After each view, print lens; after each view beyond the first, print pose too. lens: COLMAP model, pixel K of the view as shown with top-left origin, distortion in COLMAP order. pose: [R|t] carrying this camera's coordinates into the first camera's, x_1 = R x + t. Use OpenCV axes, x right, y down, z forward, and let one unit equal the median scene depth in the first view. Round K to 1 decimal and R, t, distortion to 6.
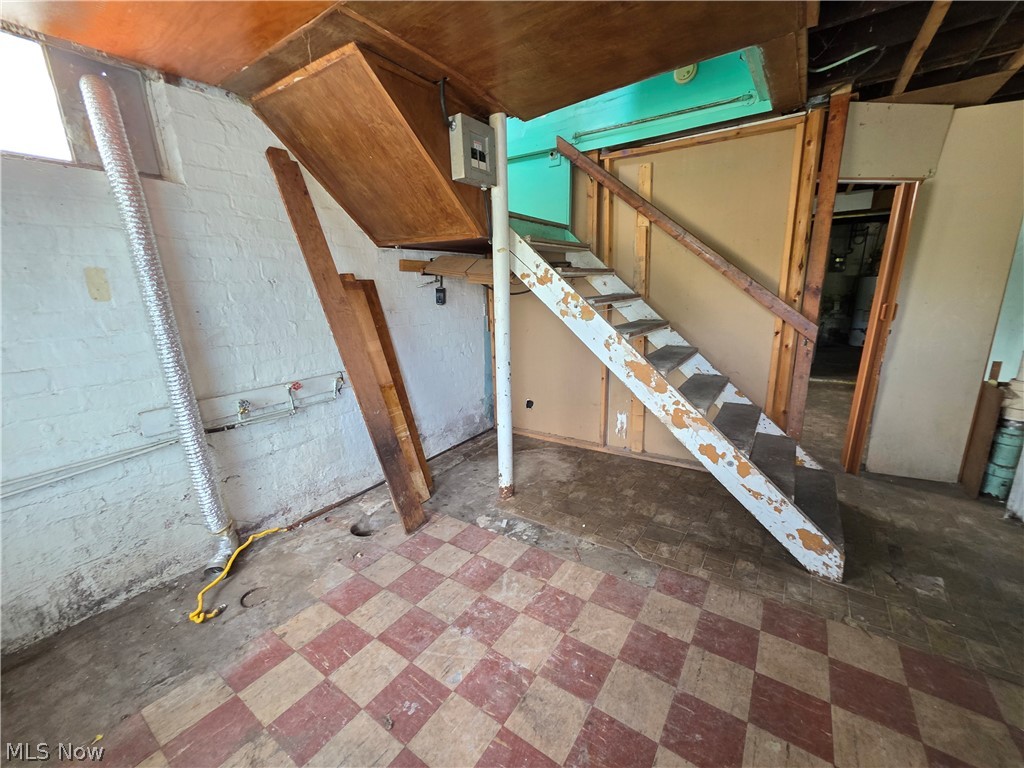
lens RADIAL K [[409.8, 0, 509.3], [0, 409.8, 385.3], [0, 0, 1]] dist [0.001208, -0.000156]
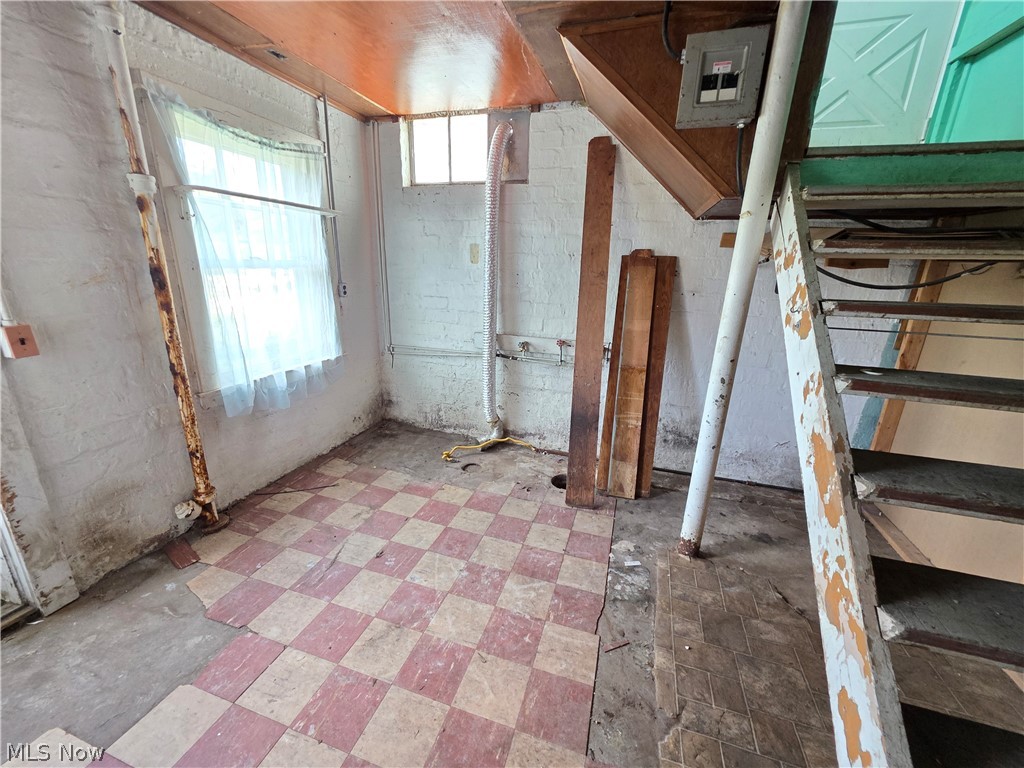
lens RADIAL K [[409.8, 0, 511.9], [0, 409.8, 383.2], [0, 0, 1]] dist [0.001208, -0.000156]
pose [[0.301950, 0.300946, -0.904576, 0.635326], [-0.263569, 0.938234, 0.224163, -0.134586], [0.916165, 0.170732, 0.362620, 0.509293]]
